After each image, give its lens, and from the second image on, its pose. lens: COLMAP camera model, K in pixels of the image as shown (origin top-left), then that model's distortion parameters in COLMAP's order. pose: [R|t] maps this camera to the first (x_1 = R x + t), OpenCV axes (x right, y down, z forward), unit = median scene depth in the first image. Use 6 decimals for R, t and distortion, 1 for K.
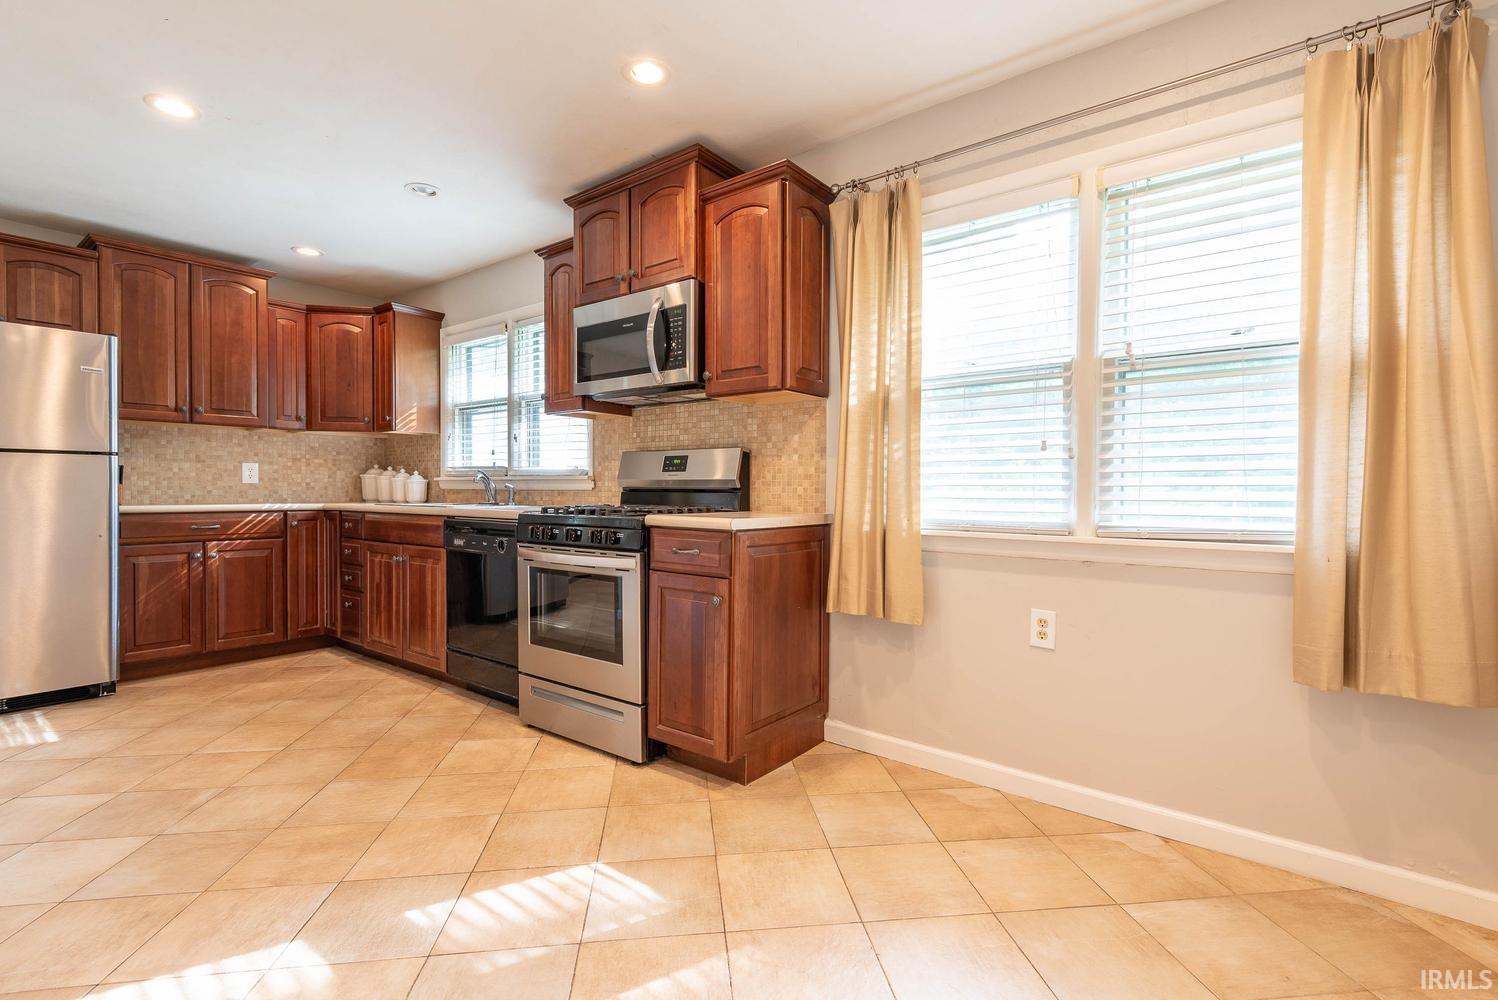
lens RADIAL K [[672.4, 0, 749.0], [0, 672.4, 500.0], [0, 0, 1]] dist [0.000985, -0.009262]
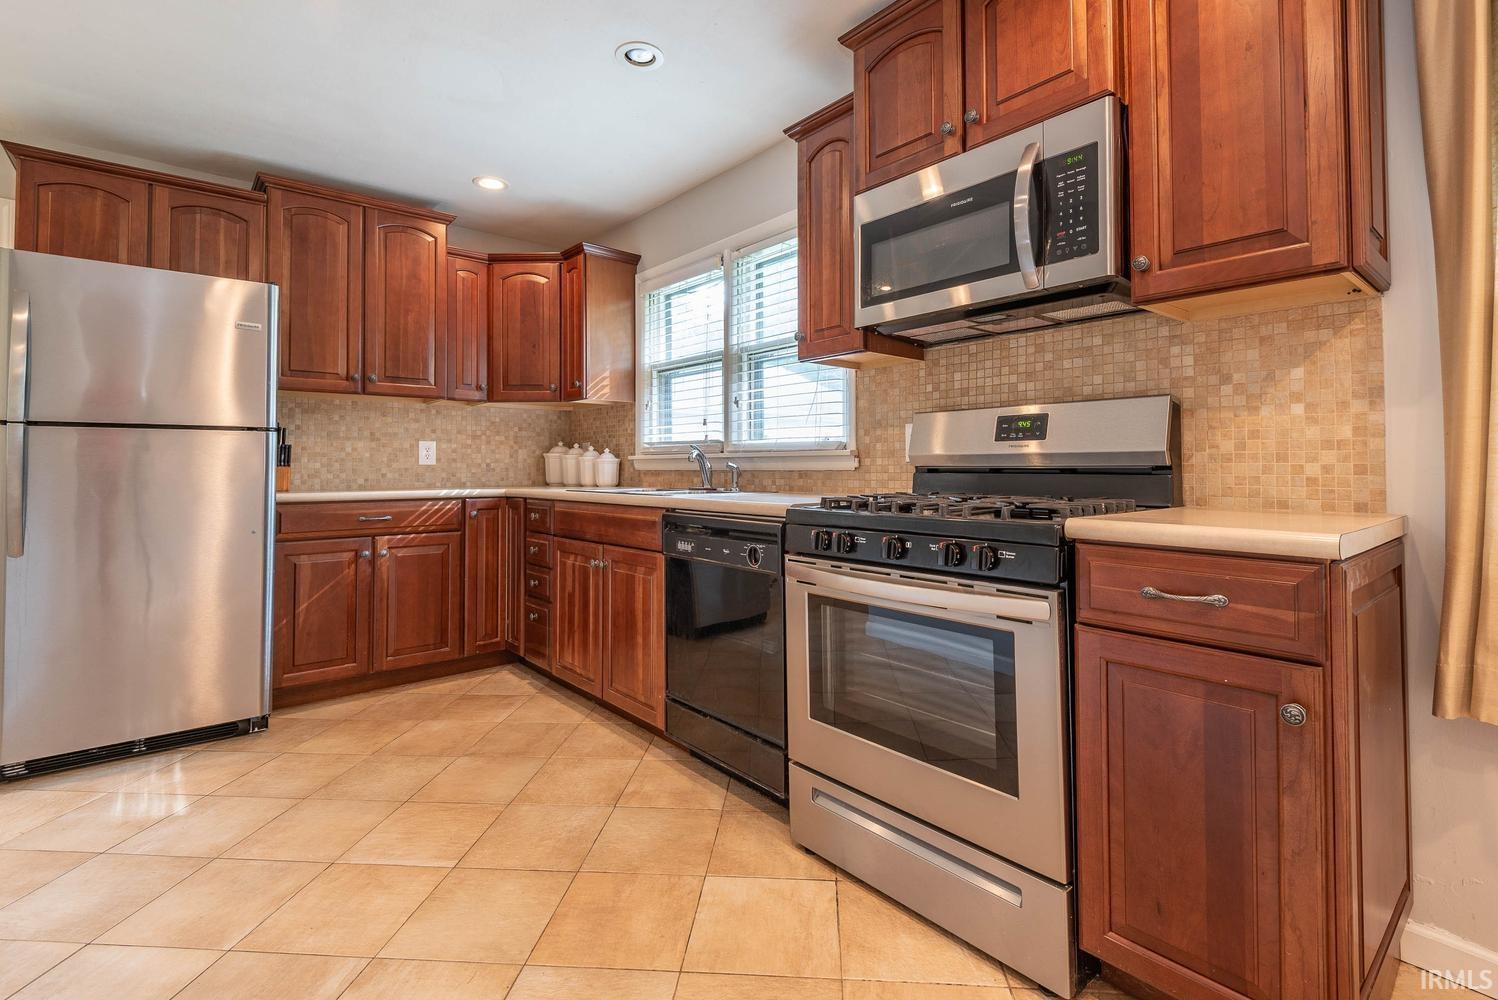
lens RADIAL K [[693.4, 0, 748.9], [0, 693.4, 453.5], [0, 0, 1]] dist [0.025299, -0.021695]
pose [[0.976510, -0.011978, -0.215140, -0.194815], [0.004305, 0.999339, -0.036096, -0.007073], [0.215430, 0.034322, 0.975916, 0.283709]]
